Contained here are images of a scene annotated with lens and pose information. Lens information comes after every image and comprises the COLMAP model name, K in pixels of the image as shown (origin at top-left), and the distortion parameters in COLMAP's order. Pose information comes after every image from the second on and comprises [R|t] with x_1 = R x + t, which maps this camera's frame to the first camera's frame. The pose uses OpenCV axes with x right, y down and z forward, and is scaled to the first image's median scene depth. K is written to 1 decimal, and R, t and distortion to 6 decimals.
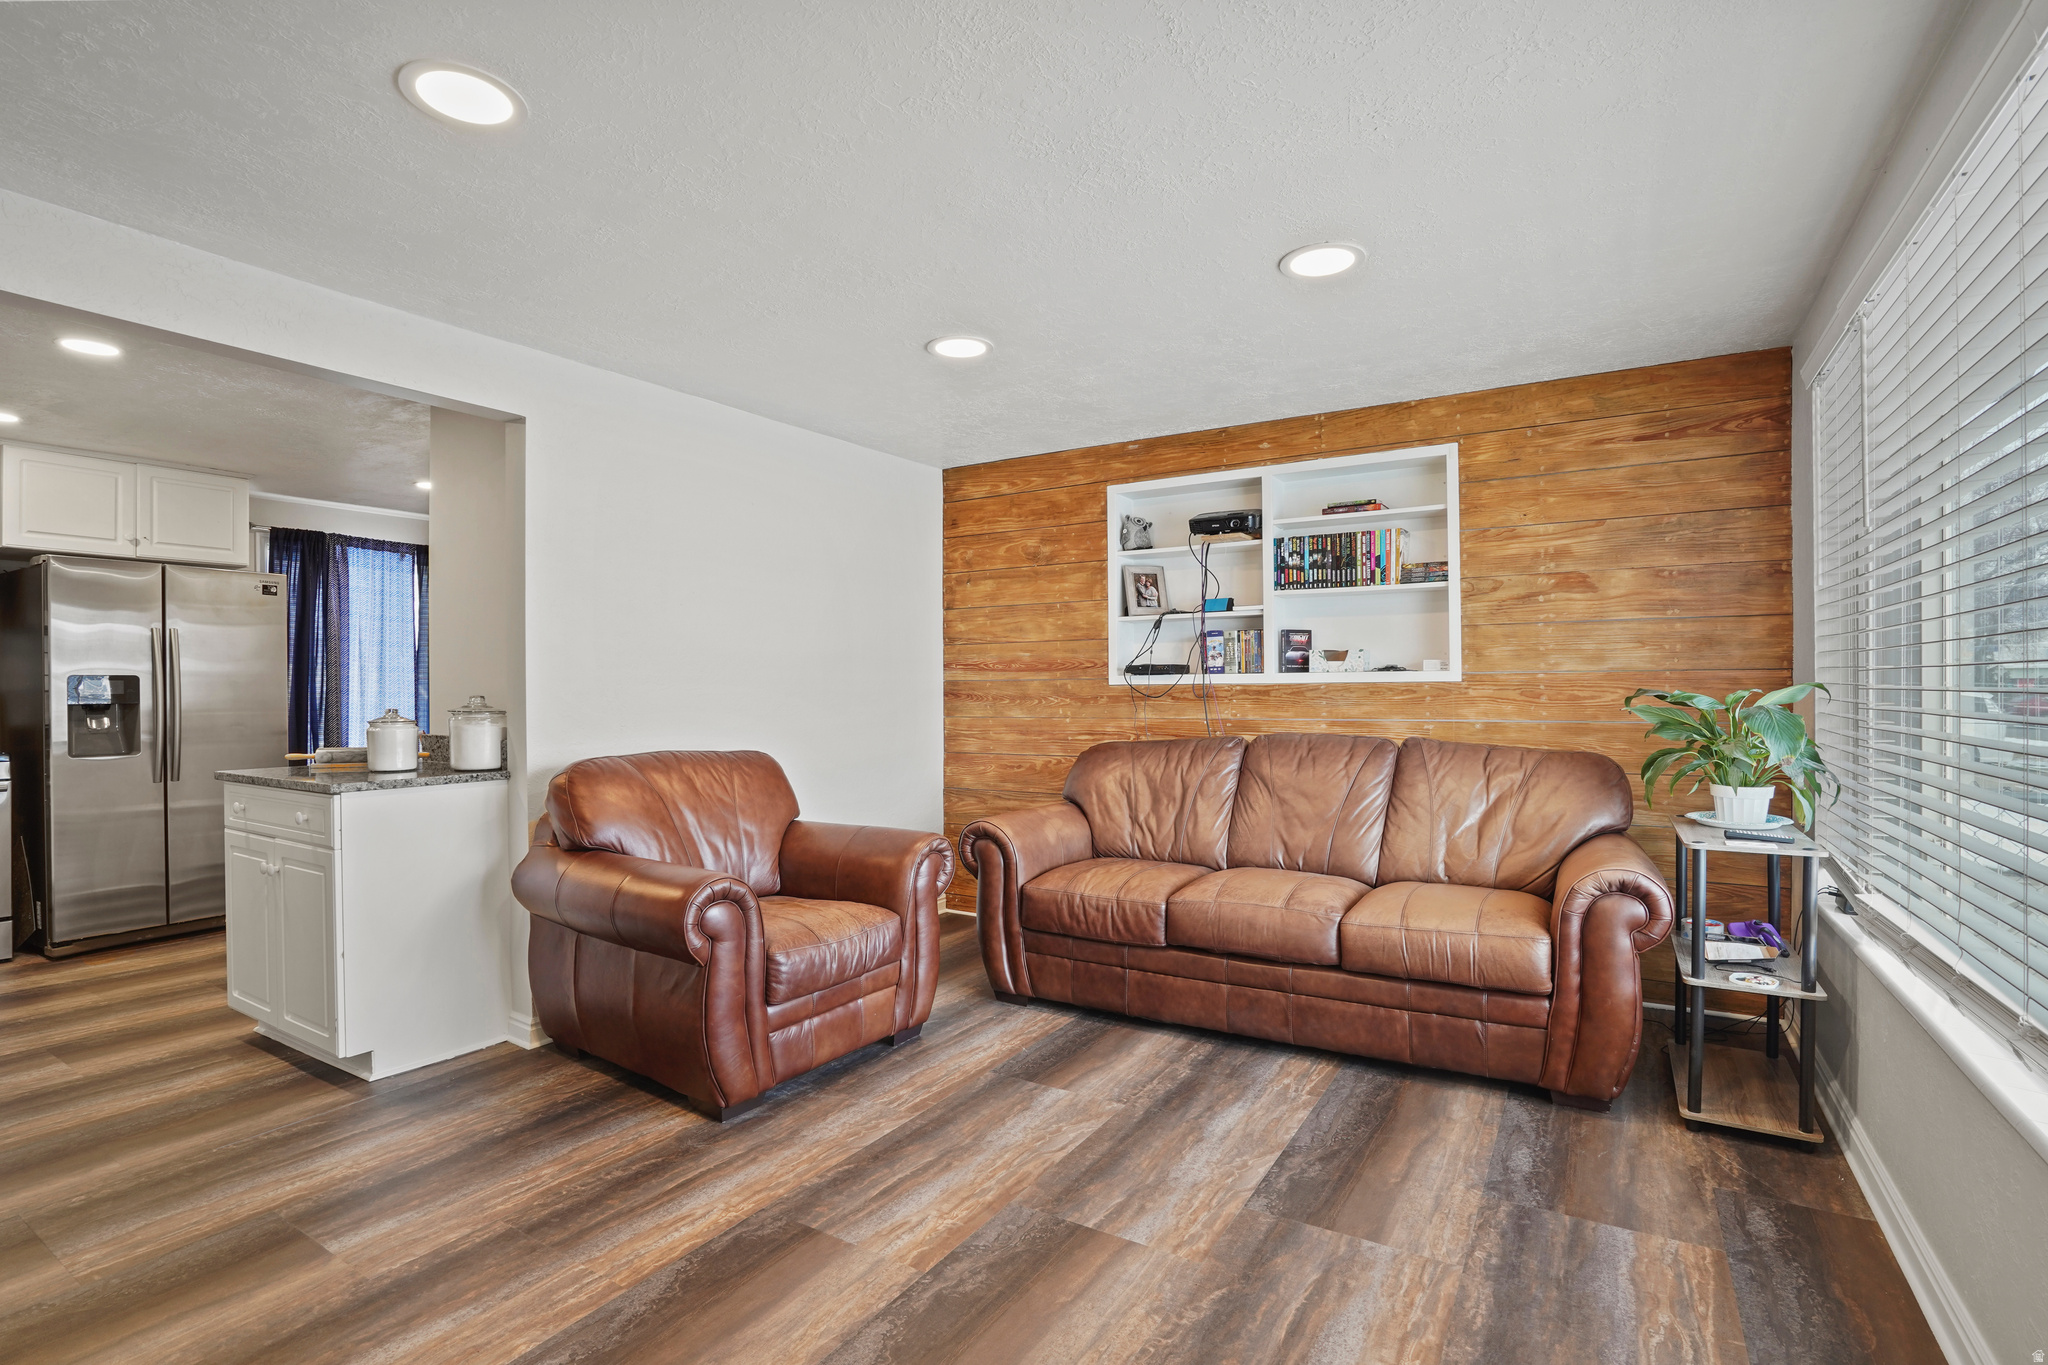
lens RADIAL K [[976.1, 0, 1002.7], [0, 976.1, 678.1], [0, 0, 1]] dist [-0.073605, 0.035951]
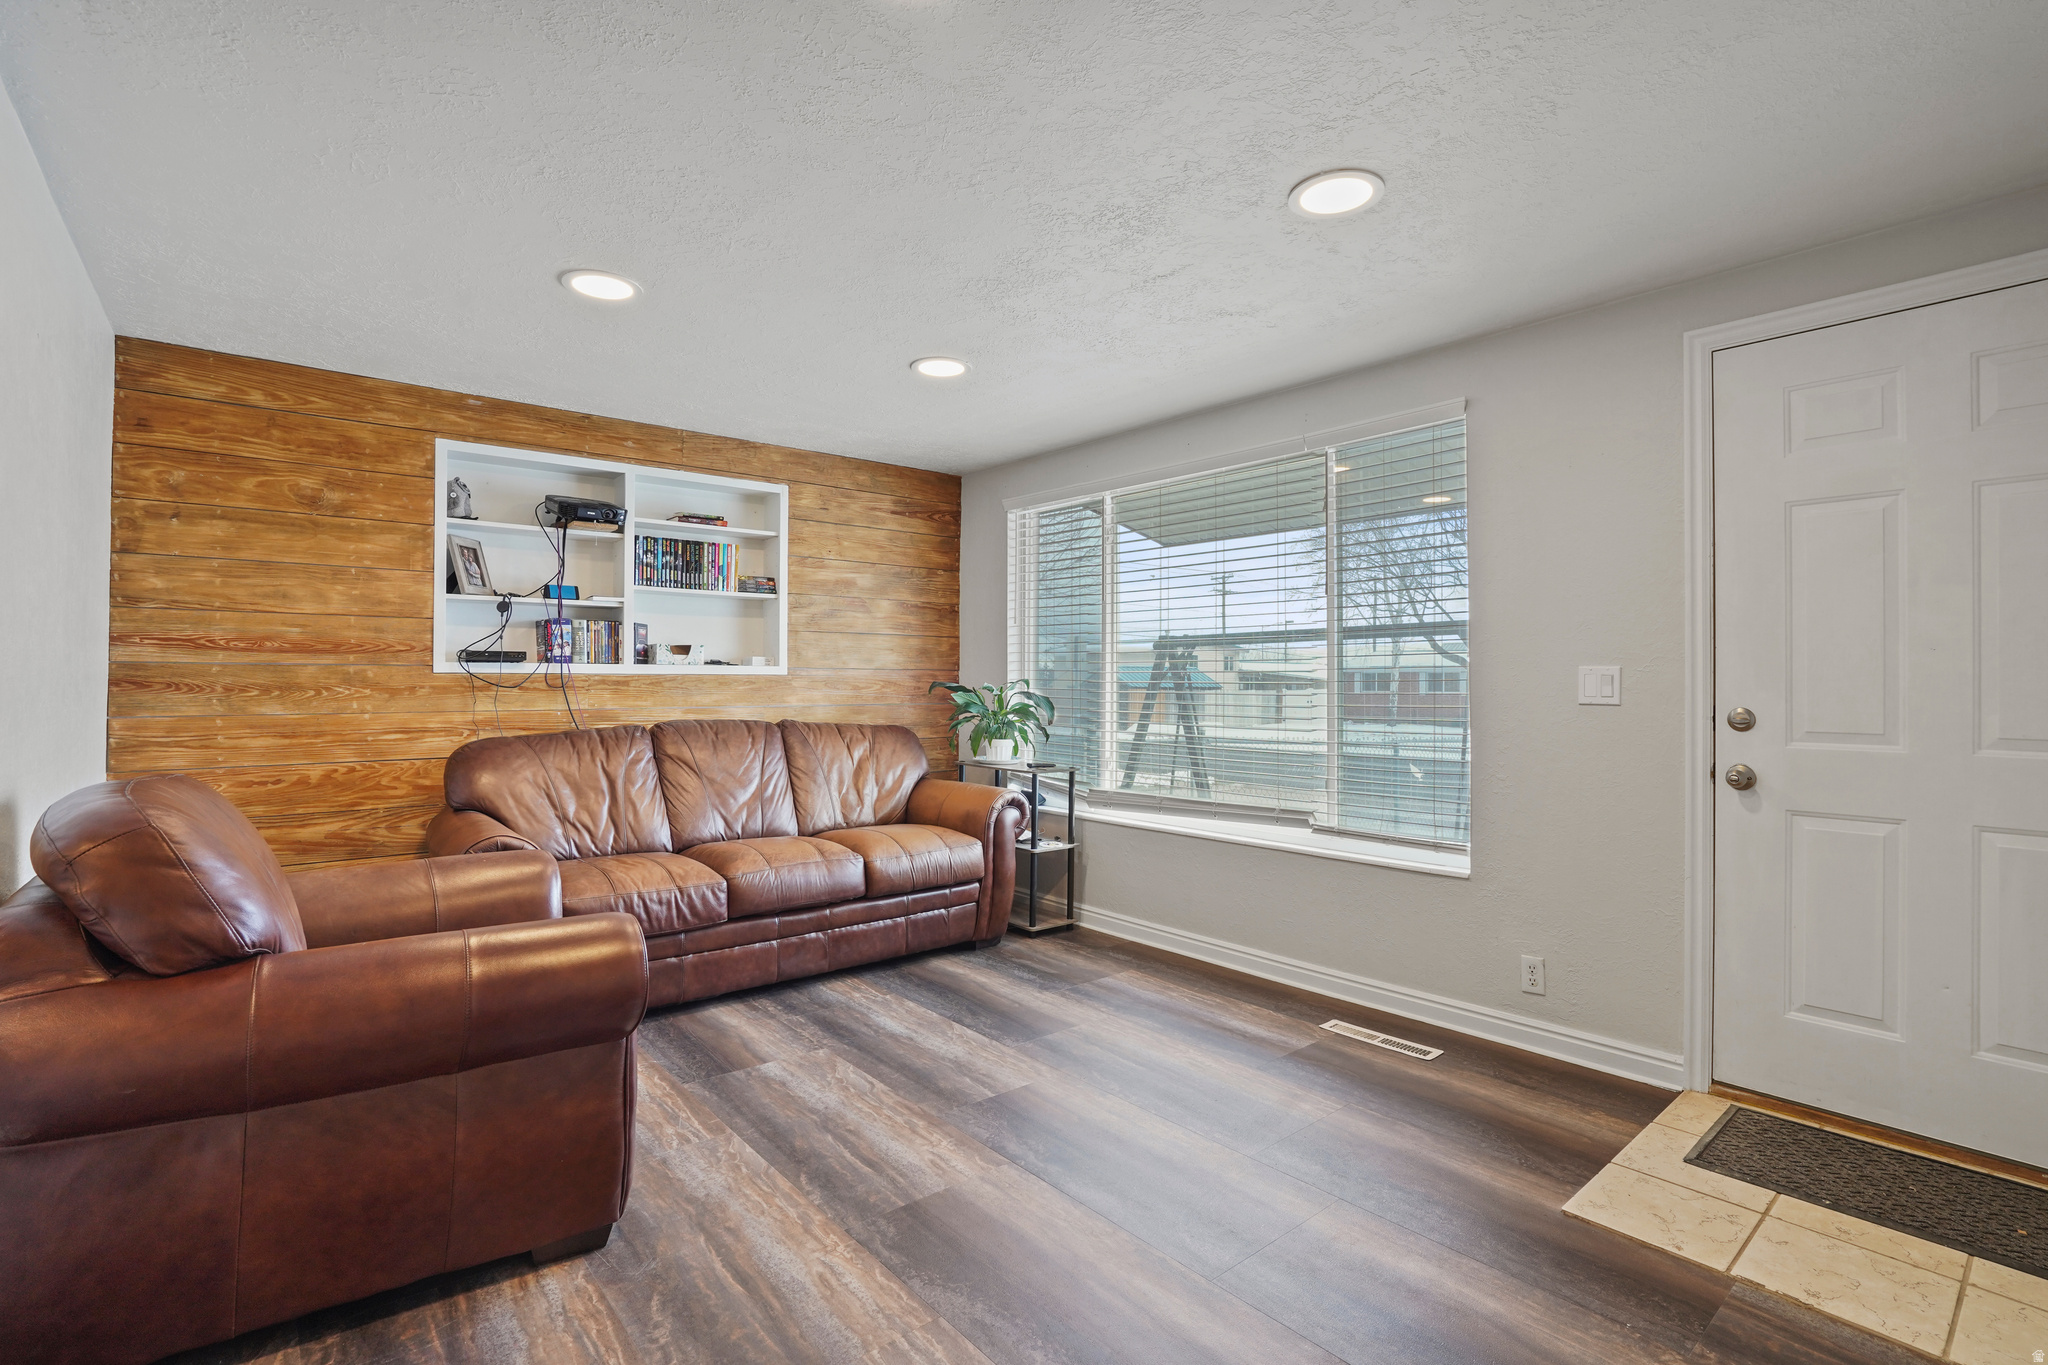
lens RADIAL K [[976.1, 0, 1002.7], [0, 976.1, 678.1], [0, 0, 1]] dist [-0.073605, 0.035951]
pose [[0.305034, 0.012046, 0.952265, -0.591318], [-0.015184, 0.999854, -0.007785, 0.011636], [-0.952220, -0.012084, 0.305173, 0.310066]]
